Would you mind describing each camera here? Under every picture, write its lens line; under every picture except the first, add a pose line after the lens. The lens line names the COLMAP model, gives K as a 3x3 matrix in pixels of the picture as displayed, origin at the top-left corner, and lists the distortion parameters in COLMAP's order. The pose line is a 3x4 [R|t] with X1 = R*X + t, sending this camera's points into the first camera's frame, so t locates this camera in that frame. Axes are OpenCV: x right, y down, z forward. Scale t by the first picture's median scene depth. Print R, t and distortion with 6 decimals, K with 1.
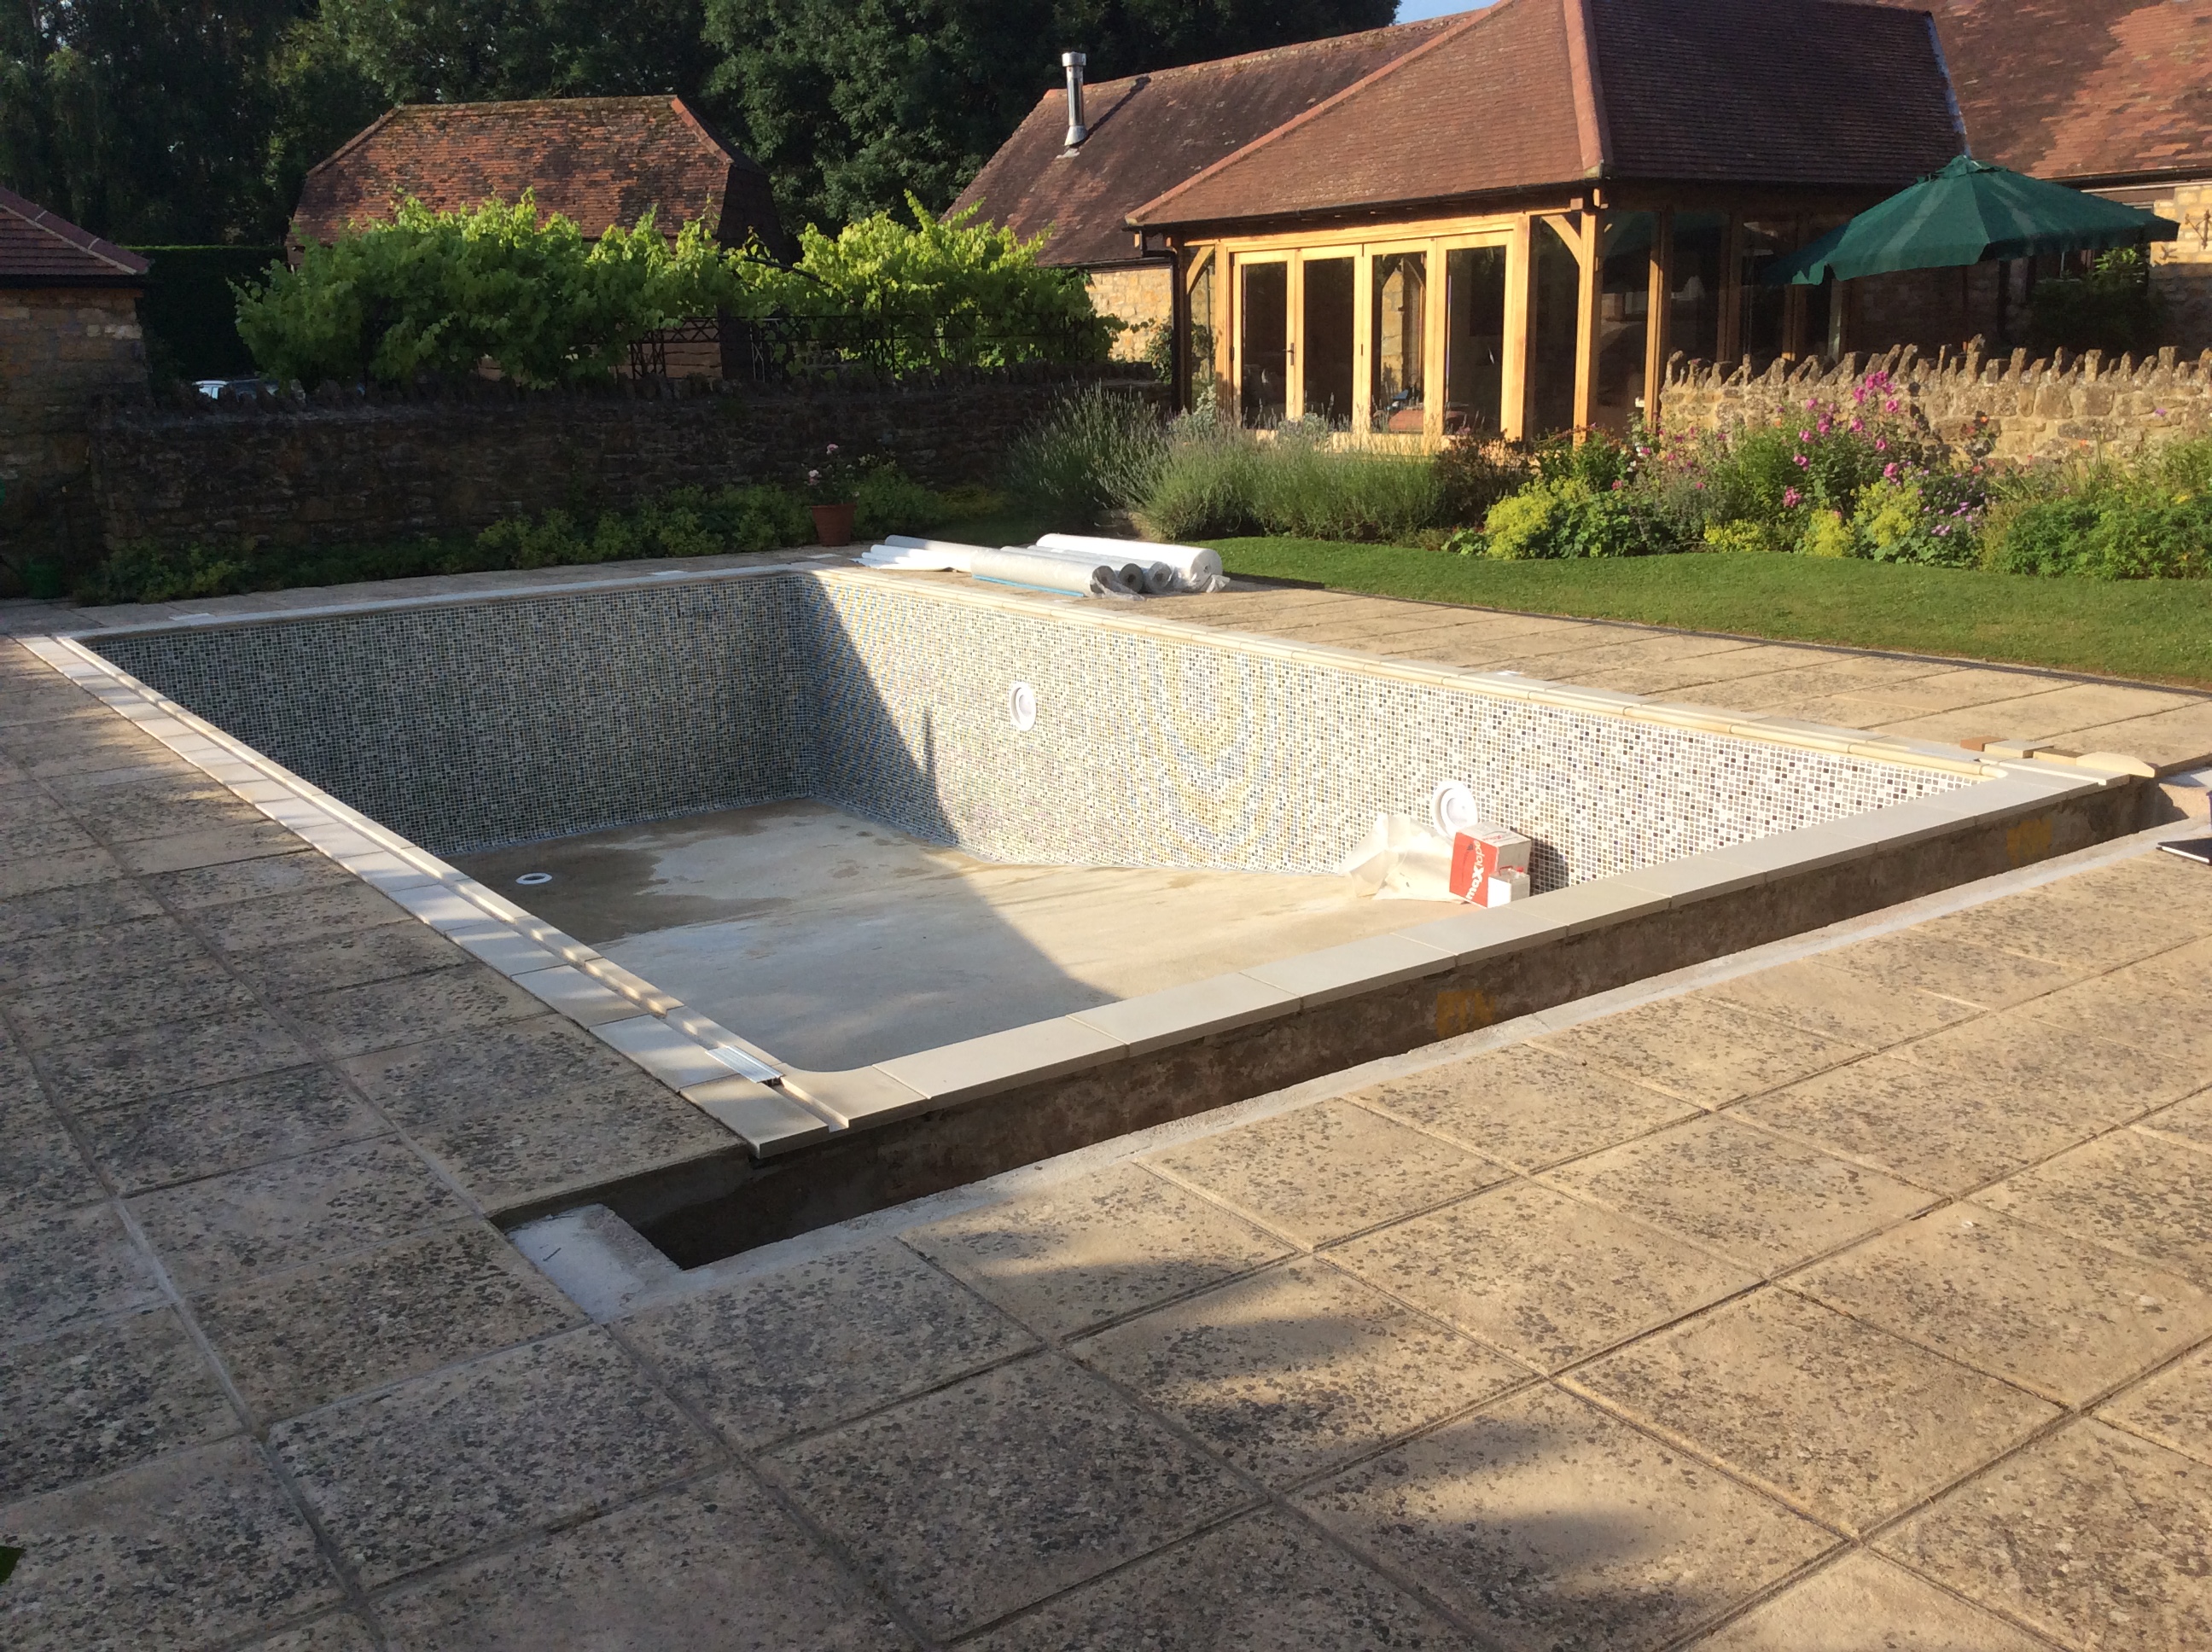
lens RADIAL K [[2028.3, 0, 1117.7], [0, 2028.3, 822.1], [0, 0, 1]] dist [0.005612, 0.000000]
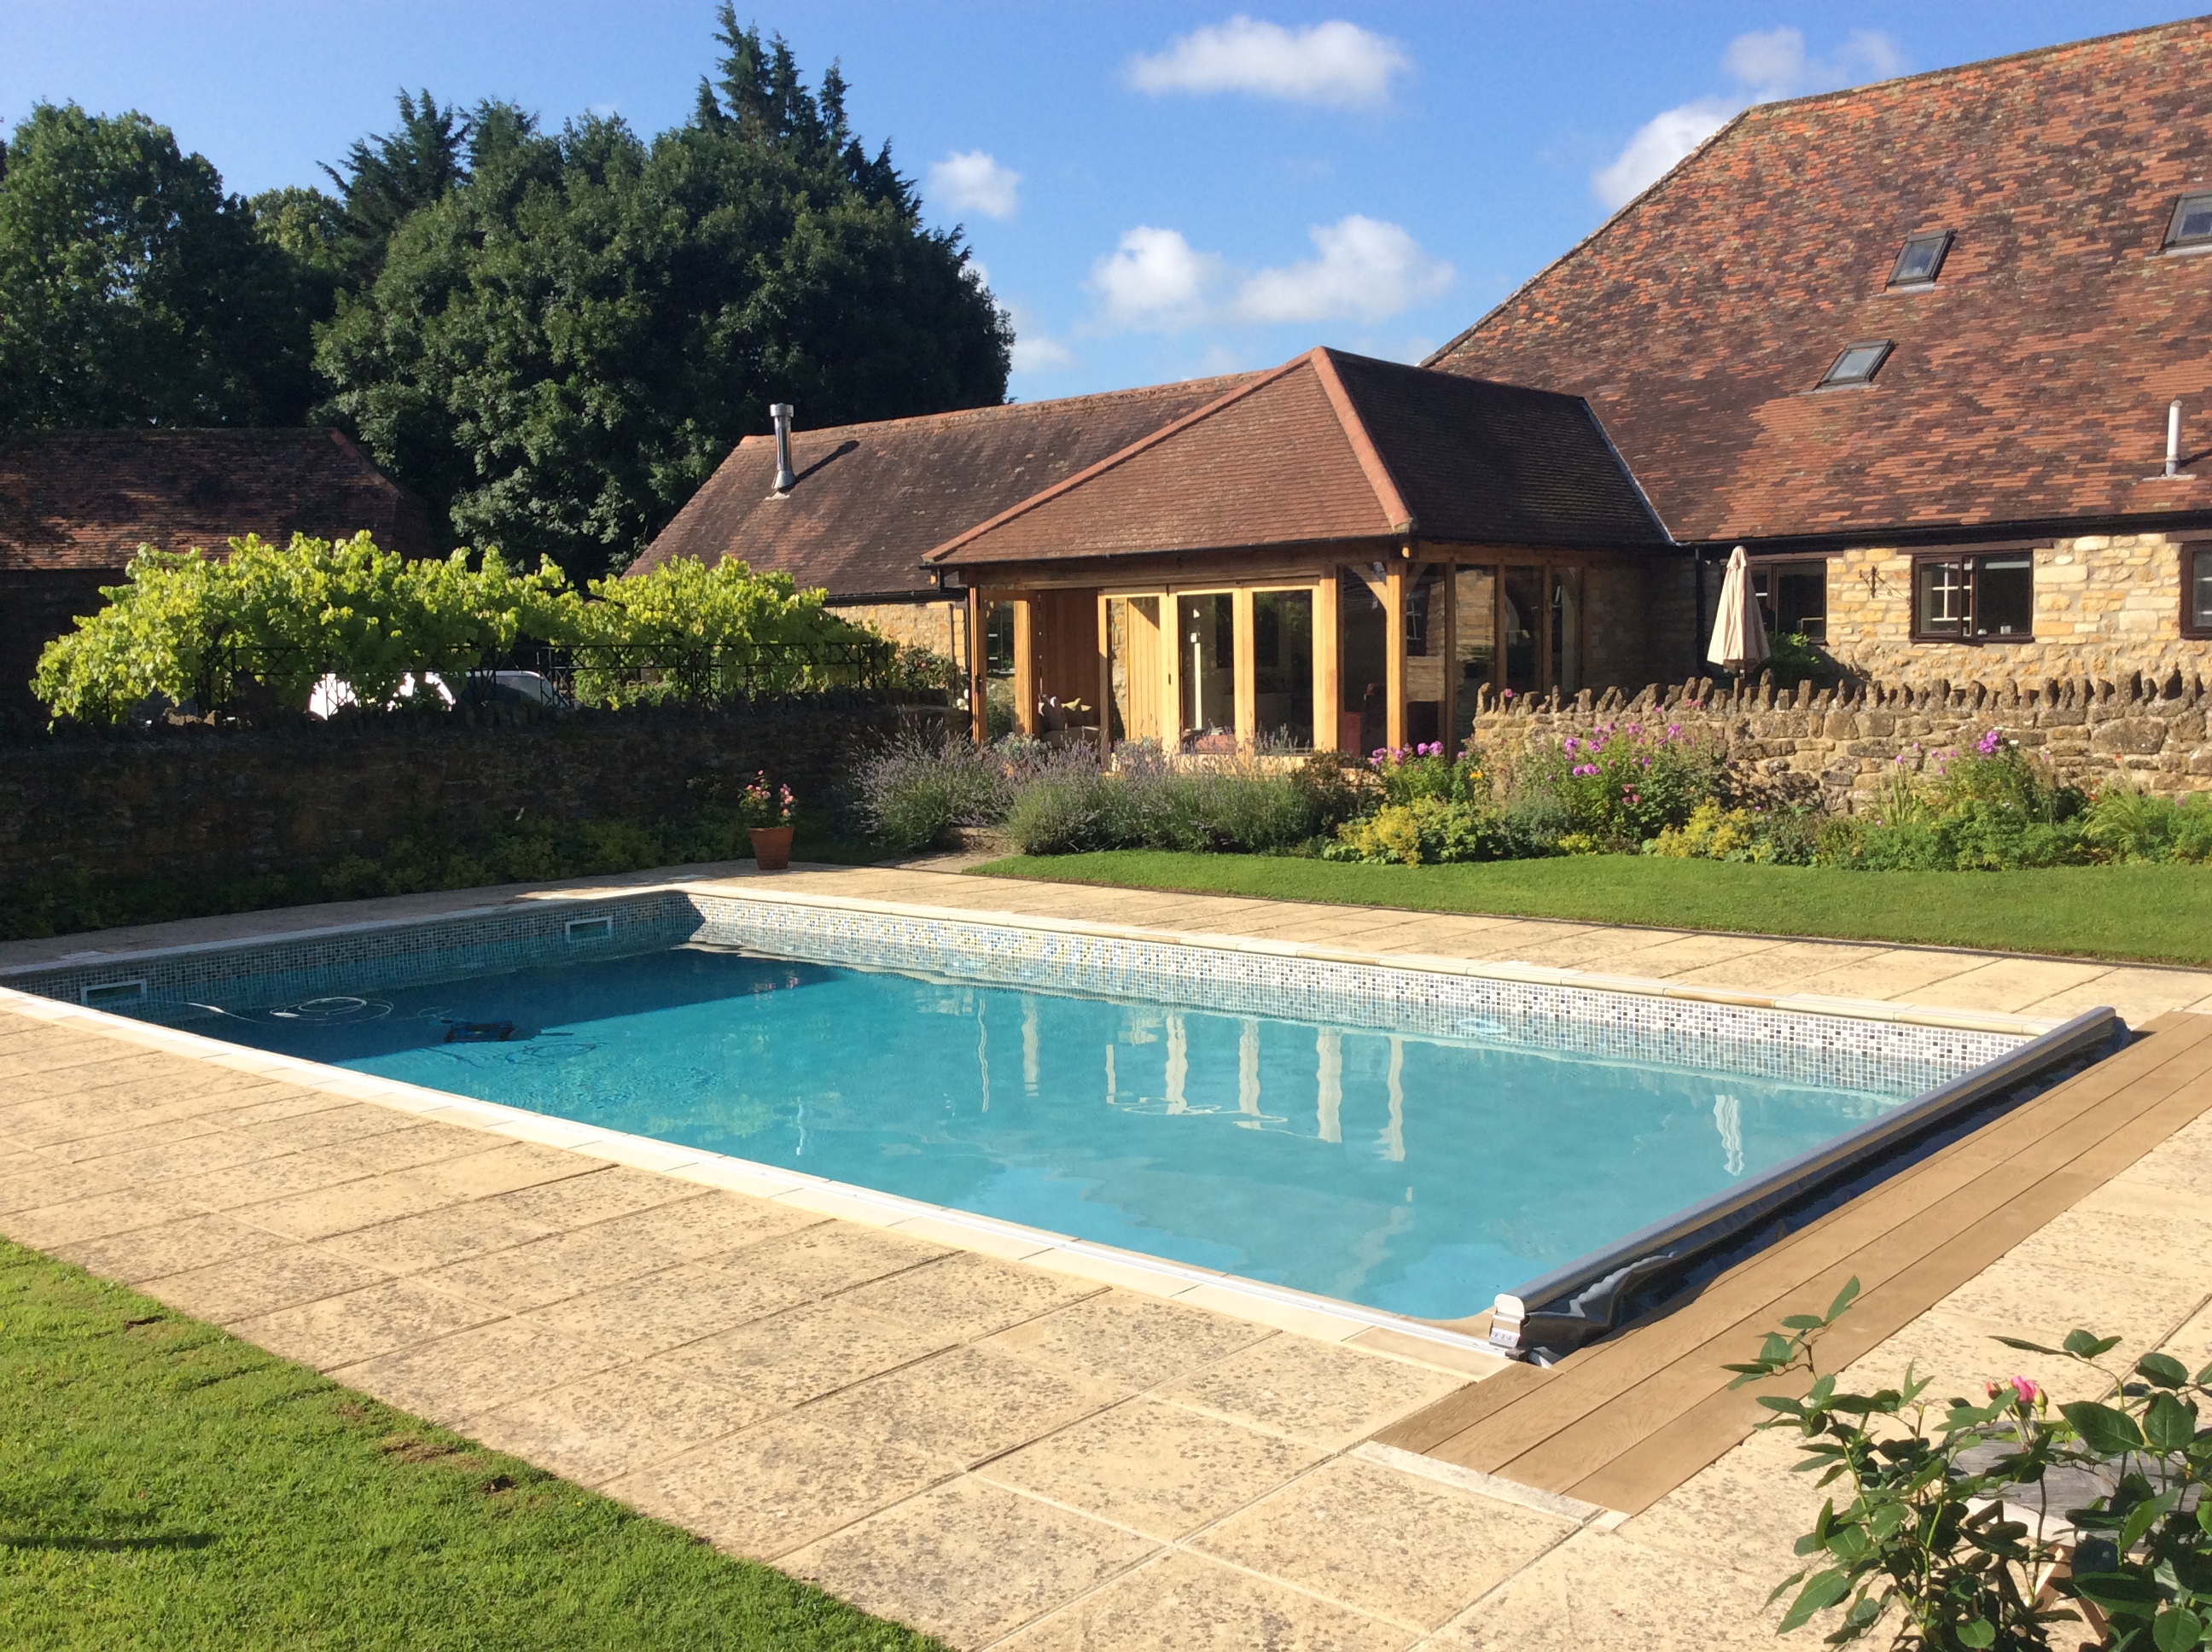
lens RADIAL K [[2028.3, 0, 1092.9], [0, 2028.3, 839.8], [0, 0, 1]] dist [0.005612, 0.000000]
pose [[0.975968, -0.015358, 0.217370, -0.177037], [0.047916, 0.988224, -0.145318, 0.005367], [-0.212578, 0.152241, 0.965211, -0.018490]]
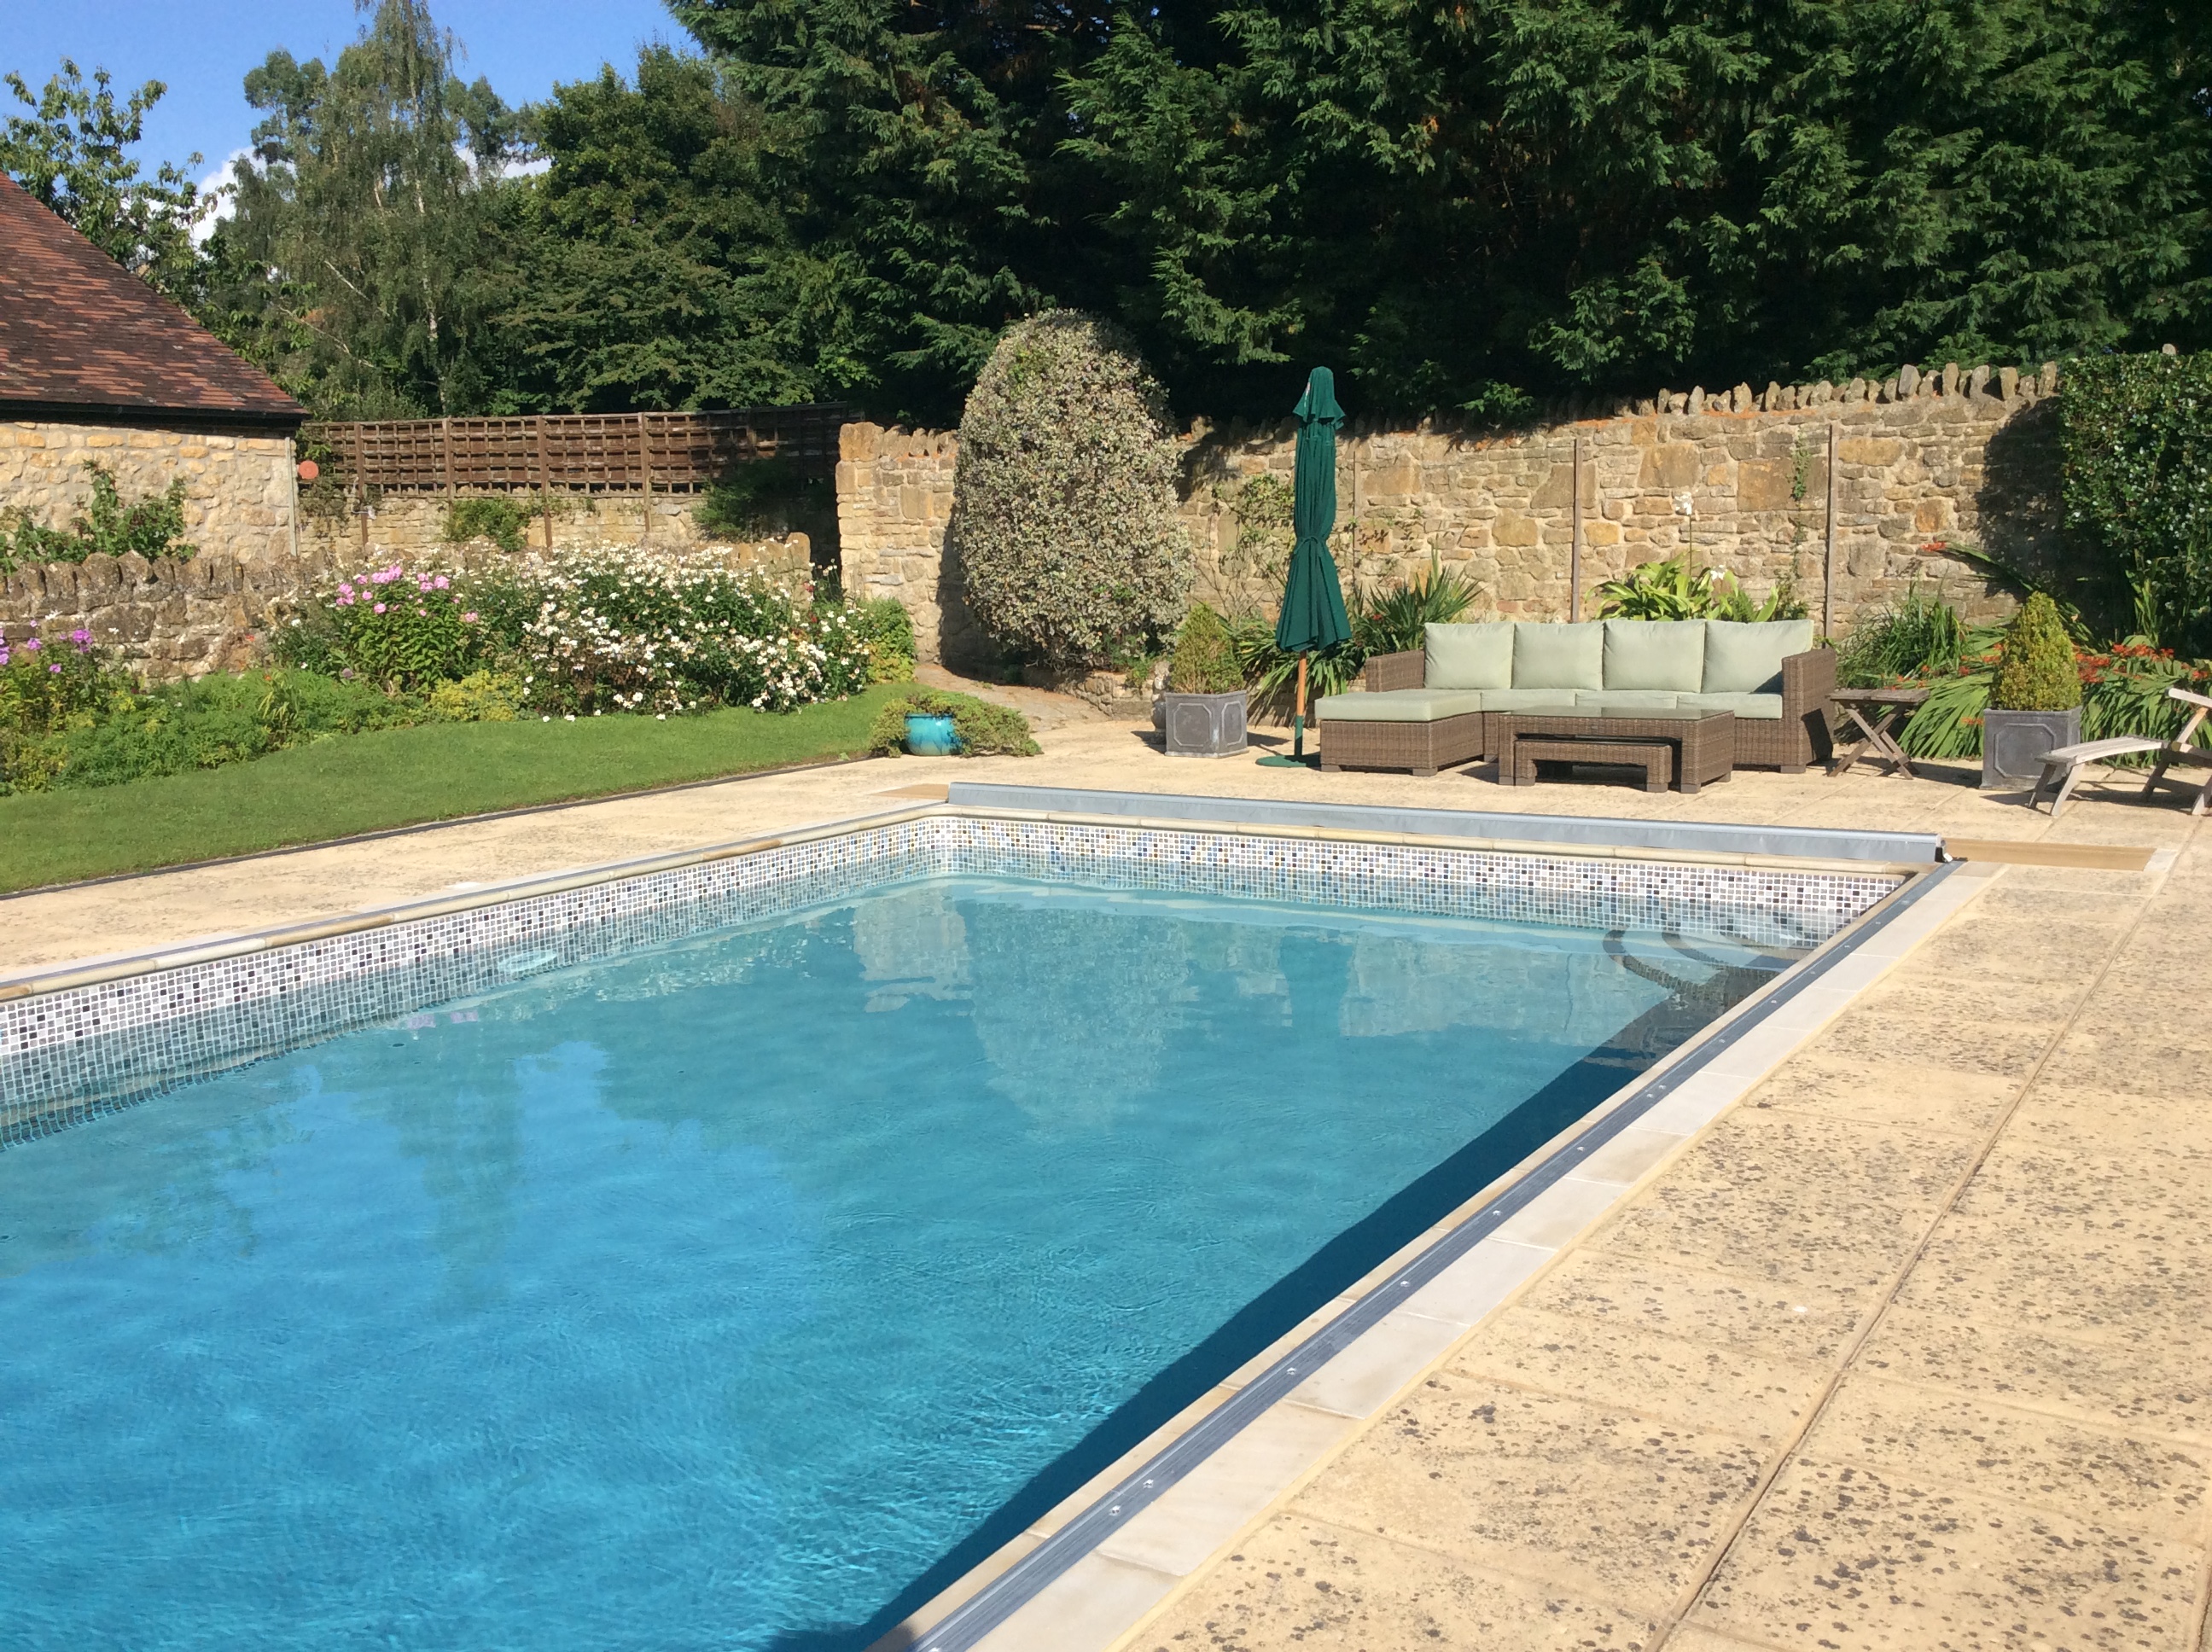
lens RADIAL K [[2028.3, 0, 1108.9], [0, 2028.3, 825.7], [0, 0, 1]] dist [0.005612, 0.000000]
pose [[-0.397340, -0.086032, 0.913630, -0.459368], [0.237415, 0.952062, 0.192903, -0.130856], [-0.886428, 0.293558, -0.357867, 0.690409]]
